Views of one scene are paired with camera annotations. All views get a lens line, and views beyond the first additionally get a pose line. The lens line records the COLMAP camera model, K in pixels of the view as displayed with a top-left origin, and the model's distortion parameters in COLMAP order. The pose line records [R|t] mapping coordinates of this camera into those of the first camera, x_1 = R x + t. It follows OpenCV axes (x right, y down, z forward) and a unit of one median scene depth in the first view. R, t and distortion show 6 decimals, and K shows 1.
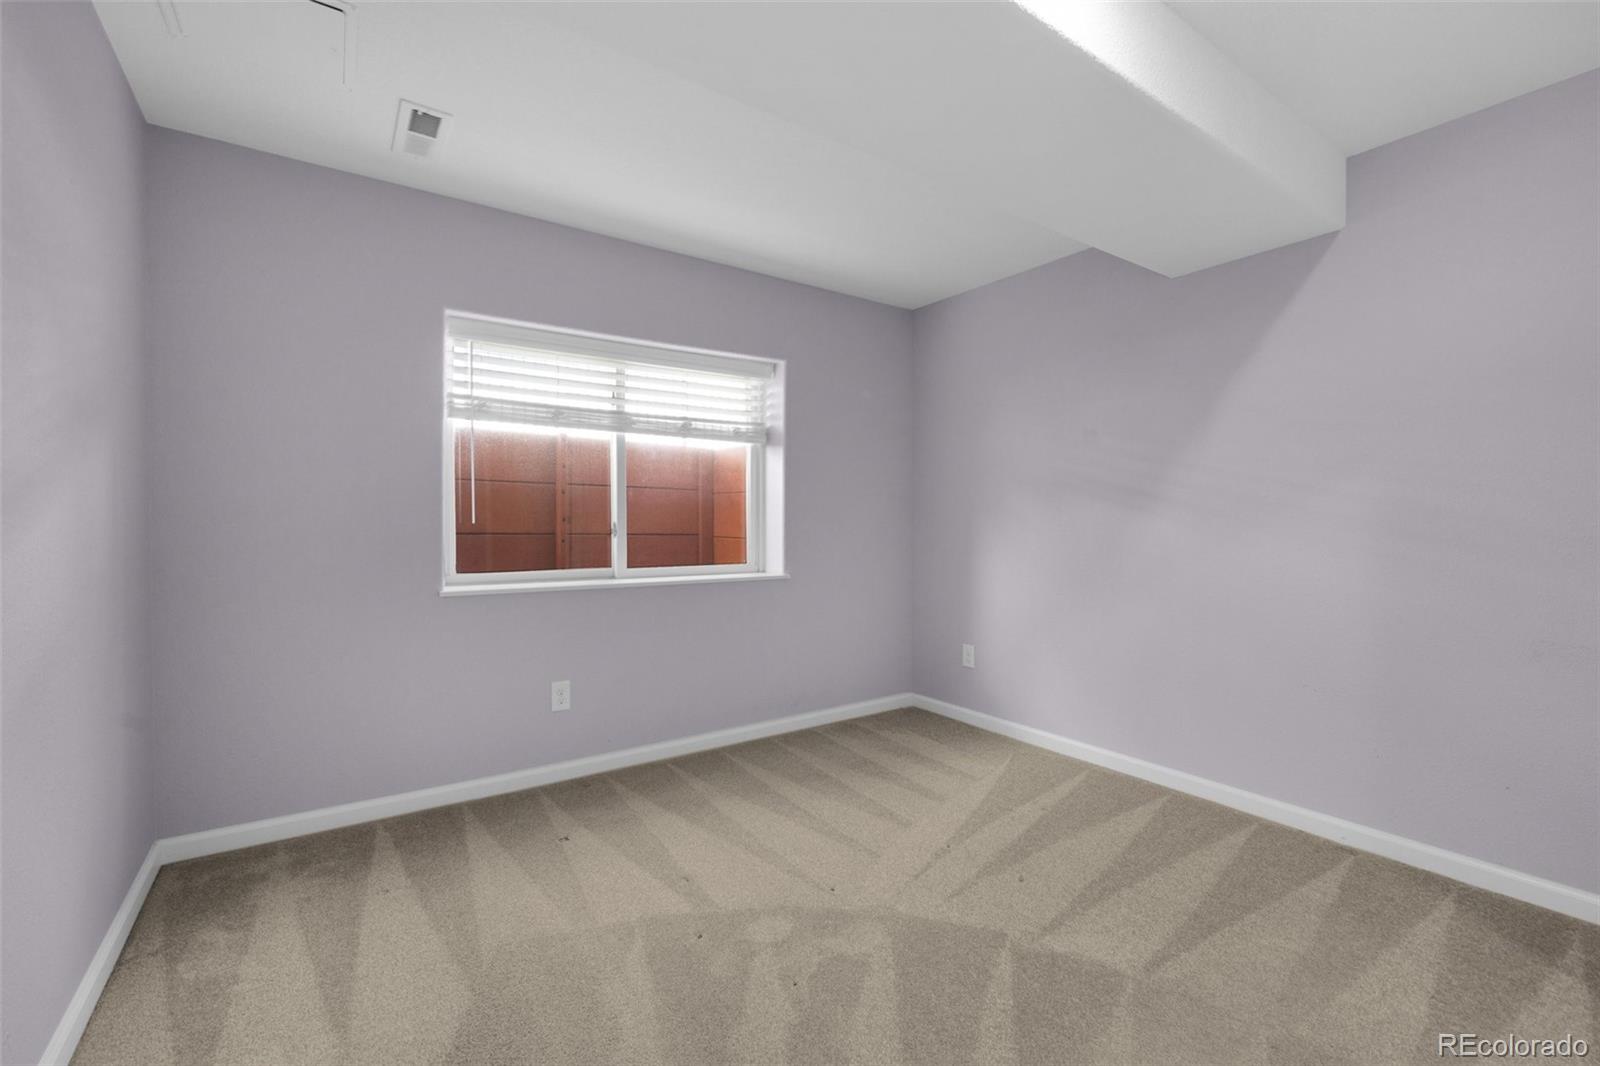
lens RADIAL K [[695.6, 0, 799.6], [0, 695.6, 529.6], [0, 0, 1]] dist [-0.002205, 0.000116]
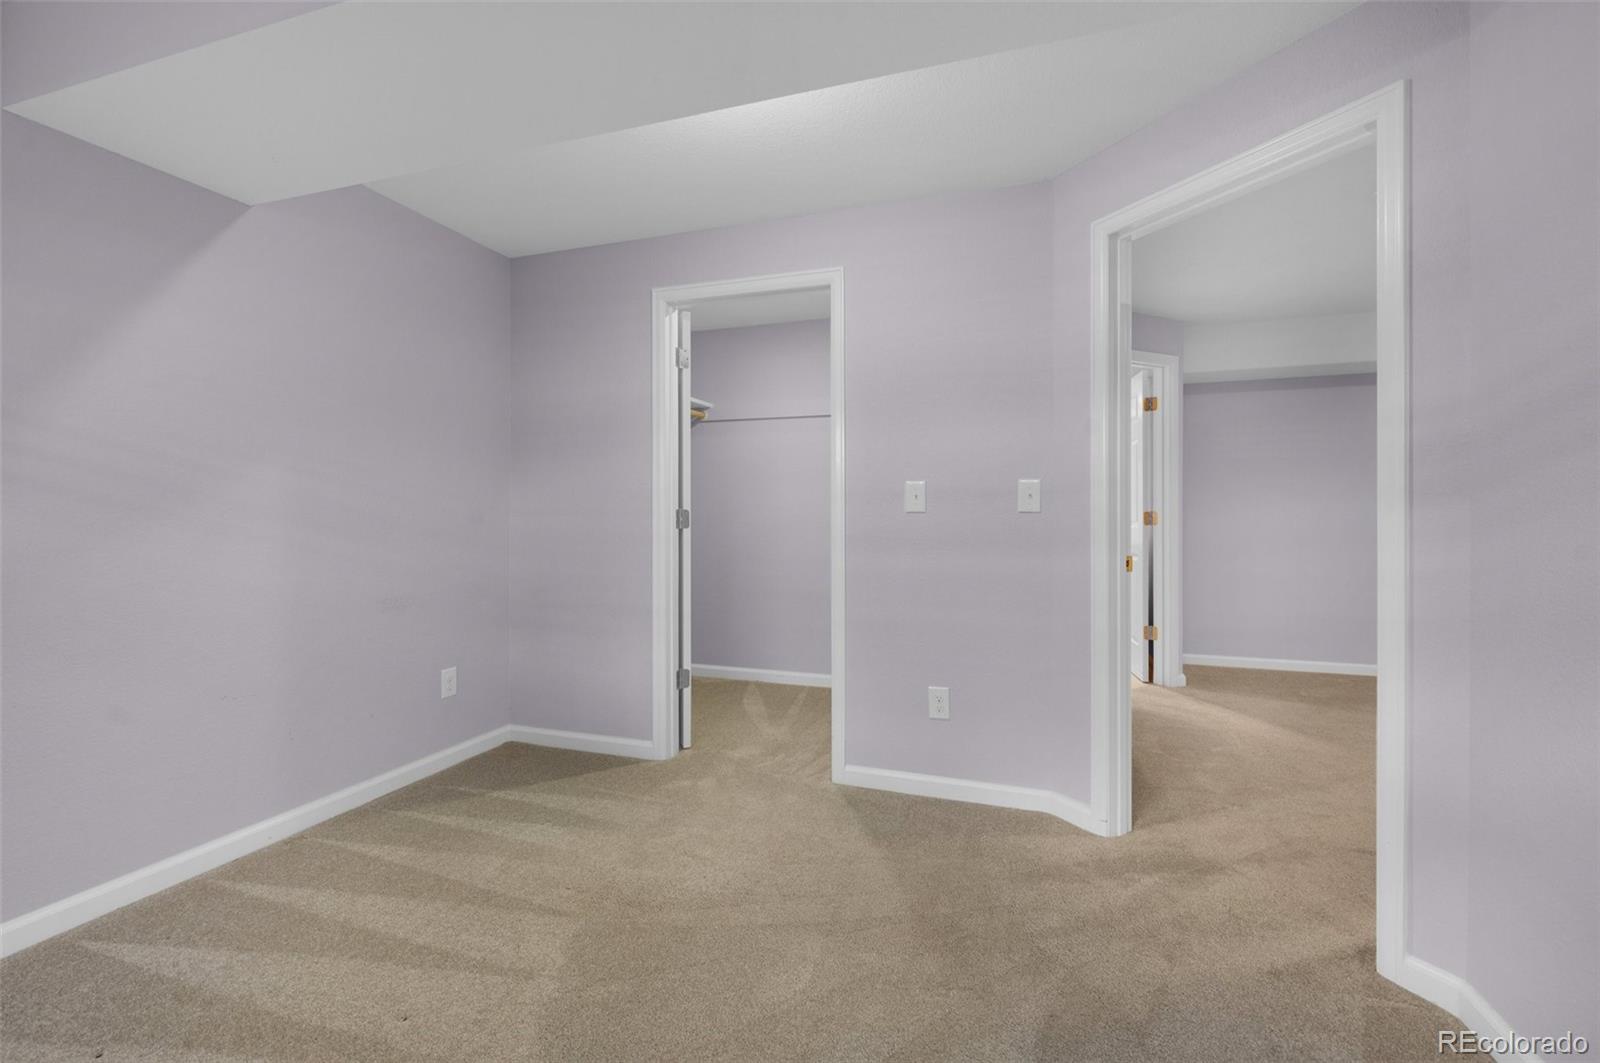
lens RADIAL K [[695.6, 0, 797.6], [0, 695.6, 521.6], [0, 0, 1]] dist [-0.002205, 0.000116]
pose [[-0.602725, -0.009446, 0.797893, -0.502445], [0.006779, 0.999833, 0.016958, -0.011839], [-0.797921, 0.015630, -0.602560, 1.148070]]
